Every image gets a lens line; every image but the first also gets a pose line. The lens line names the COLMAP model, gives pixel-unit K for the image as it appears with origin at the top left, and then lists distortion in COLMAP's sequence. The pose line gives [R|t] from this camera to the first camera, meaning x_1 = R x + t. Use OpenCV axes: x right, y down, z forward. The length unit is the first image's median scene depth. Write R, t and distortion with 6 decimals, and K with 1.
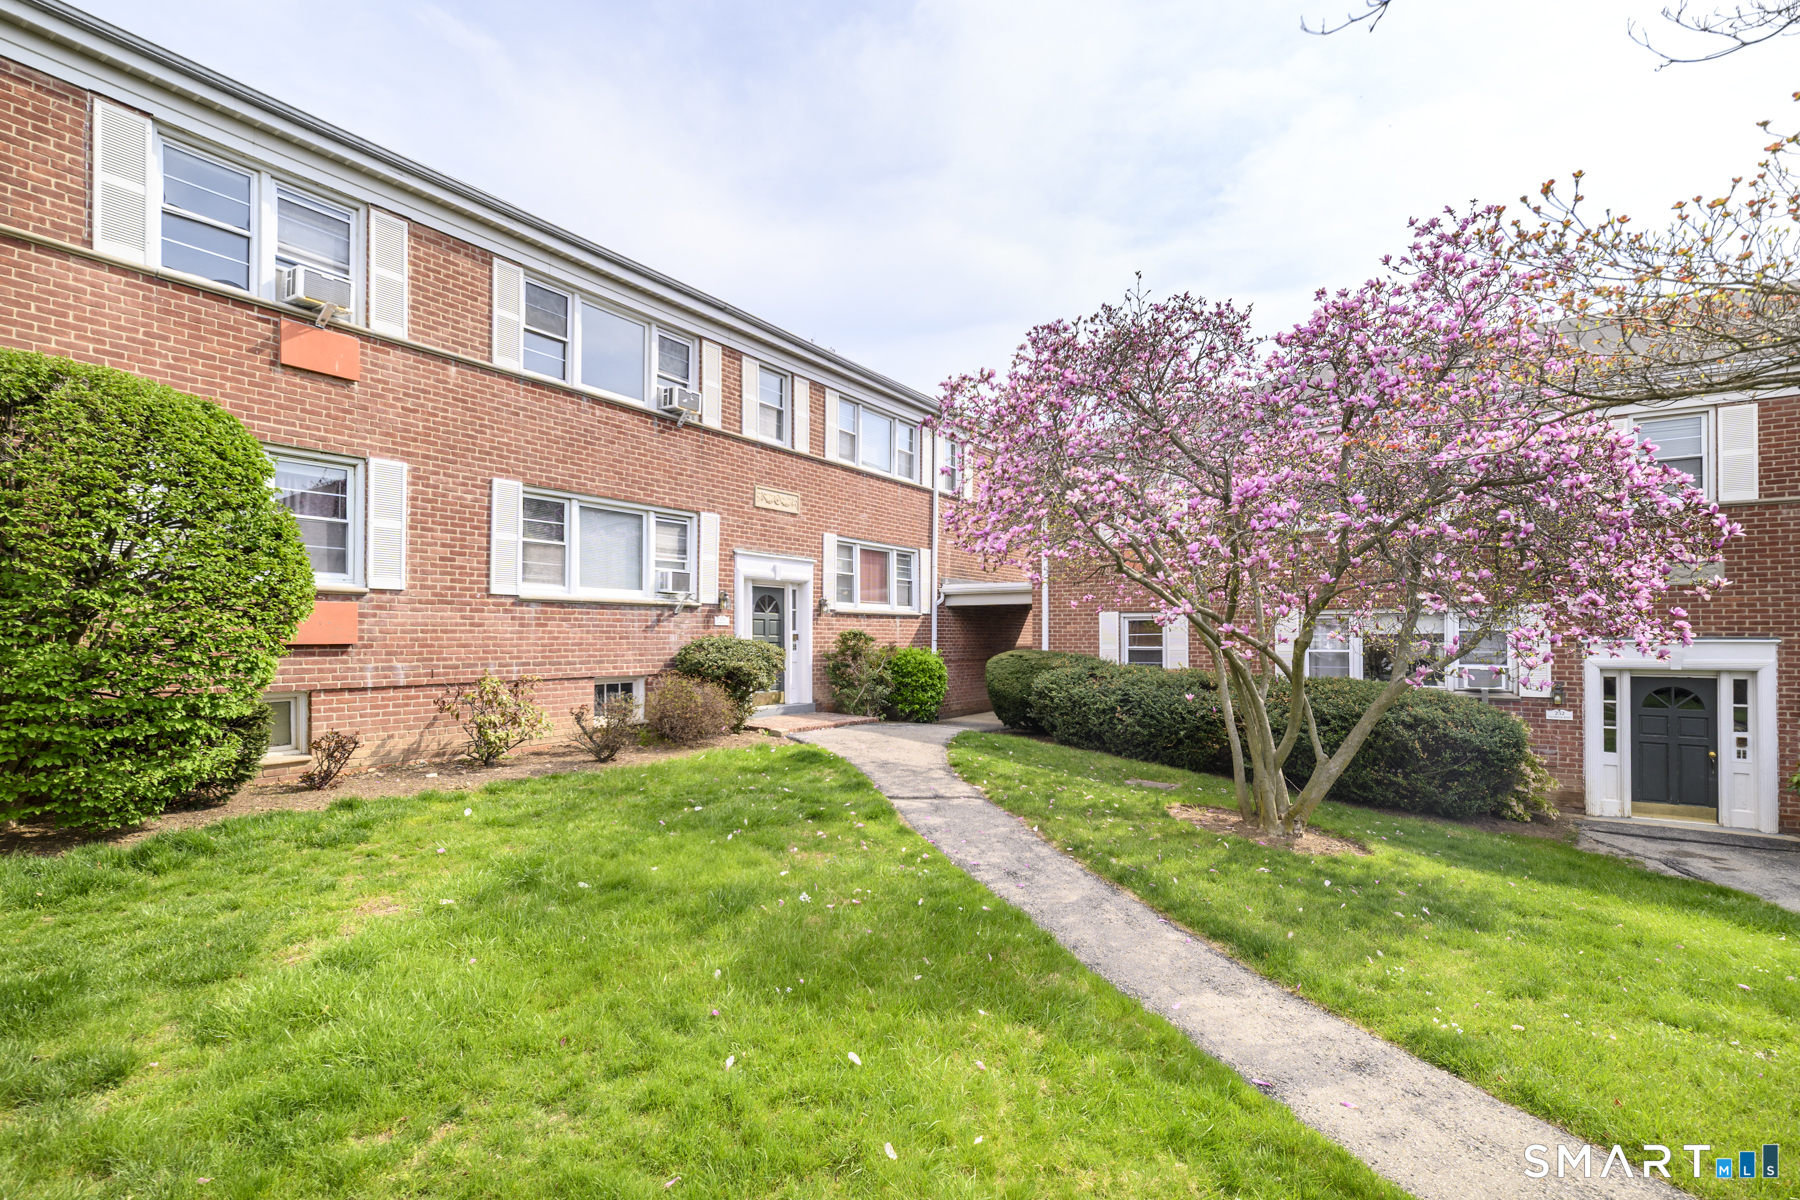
lens RADIAL K [[776.7, 0, 900.9], [0, 776.7, 640.2], [0, 0, 1]] dist [0.000204, -0.000002]
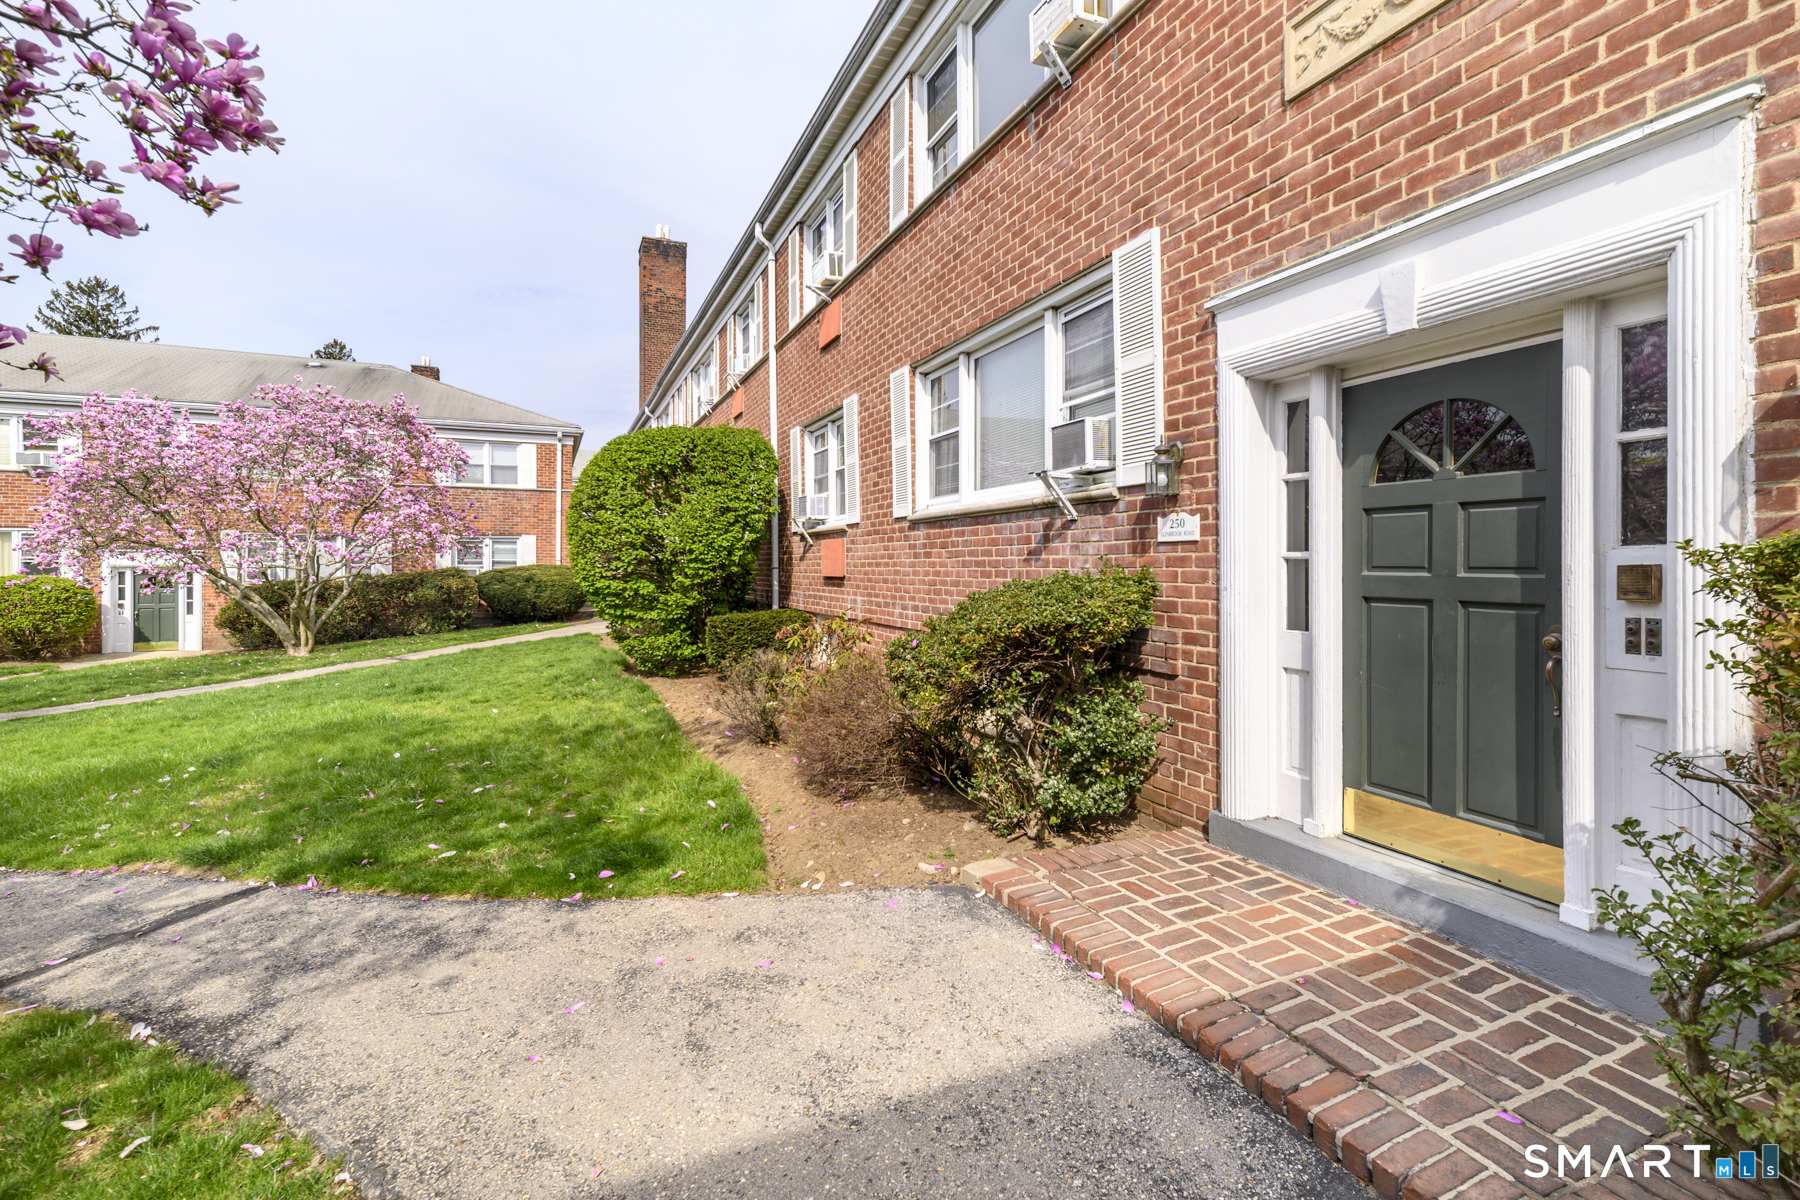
lens RADIAL K [[757.4, 0, 900.8], [0, 757.4, 562.7], [0, 0, 1]] dist [-0.000458, -0.000043]
pose [[-0.504038, 0.001212, -0.863681, 0.130044], [0.001166, 0.999999, 0.000723, -0.011010], [0.863681, -0.000643, -0.504039, 1.155333]]
